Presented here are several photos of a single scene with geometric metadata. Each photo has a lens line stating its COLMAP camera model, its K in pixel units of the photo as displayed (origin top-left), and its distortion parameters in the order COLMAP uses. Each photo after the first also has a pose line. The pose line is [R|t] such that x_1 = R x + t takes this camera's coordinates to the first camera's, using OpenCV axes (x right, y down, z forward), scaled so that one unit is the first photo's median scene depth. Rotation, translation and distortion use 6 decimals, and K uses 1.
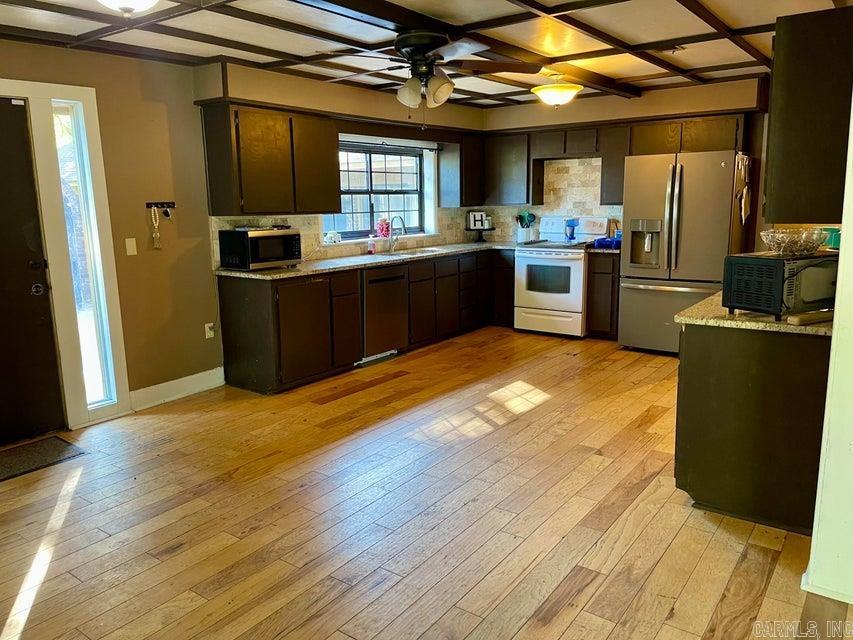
lens RADIAL K [[646.7, 0, 417.9], [0, 646.7, 313.2], [0, 0, 1]] dist [0.069937, -0.093589]
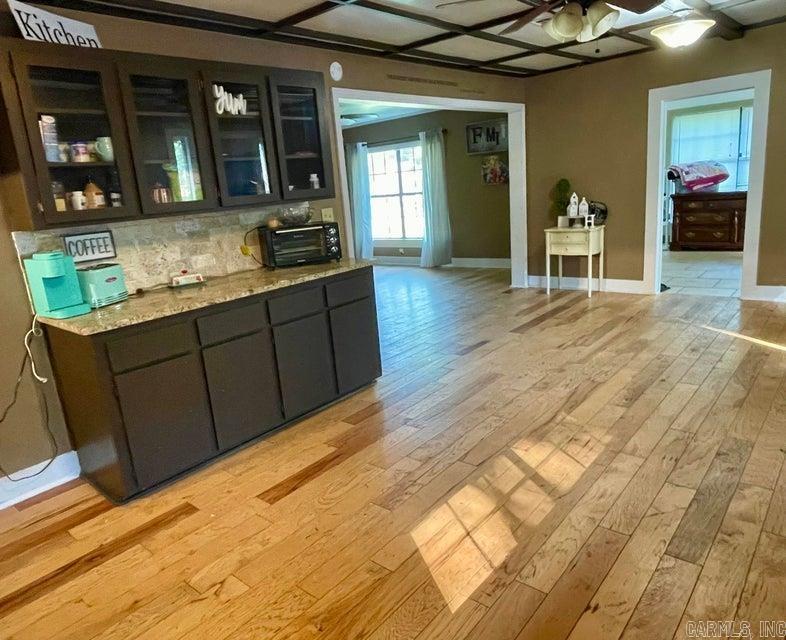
lens RADIAL K [[548.2, 0, 377.5], [0, 548.2, 333.6], [0, 0, 1]] dist [-0.007419, -0.014857]
pose [[-0.989922, 0.083984, 0.114024, 0.169528], [0.125181, 0.895416, 0.427271, -0.236475], [-0.066215, 0.437239, -0.896905, 1.384421]]
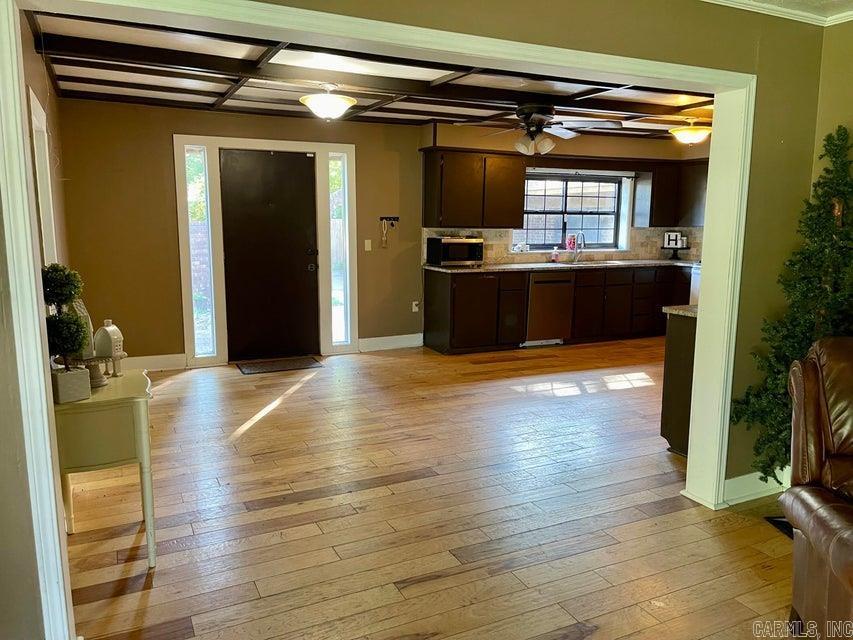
lens RADIAL K [[646.7, 0, 421.2], [0, 646.7, 324.8], [0, 0, 1]] dist [0.069937, -0.093589]
pose [[0.888534, 0.101026, -0.447550, 0.358059], [-0.105523, 0.994304, 0.014946, 0.047040], [0.446510, 0.033947, 0.894134, -0.292702]]
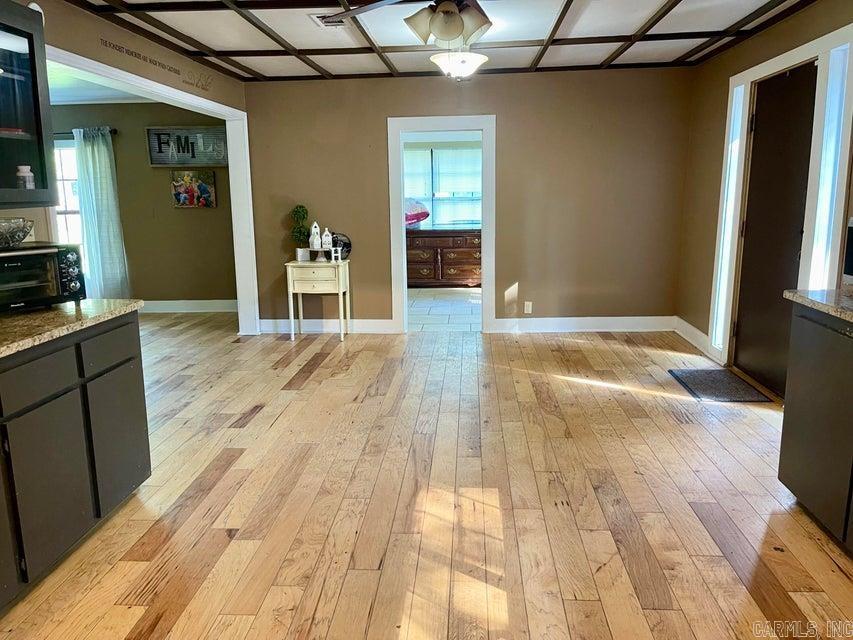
lens RADIAL K [[646.7, 0, 430.6], [0, 646.7, 318.0], [0, 0, 1]] dist [0.069937, -0.093589]
pose [[-0.837792, 0.134918, -0.529057, 0.353198], [-0.067266, 0.936101, 0.345239, -0.215312], [0.541830, 0.324826, -0.775183, 1.274766]]
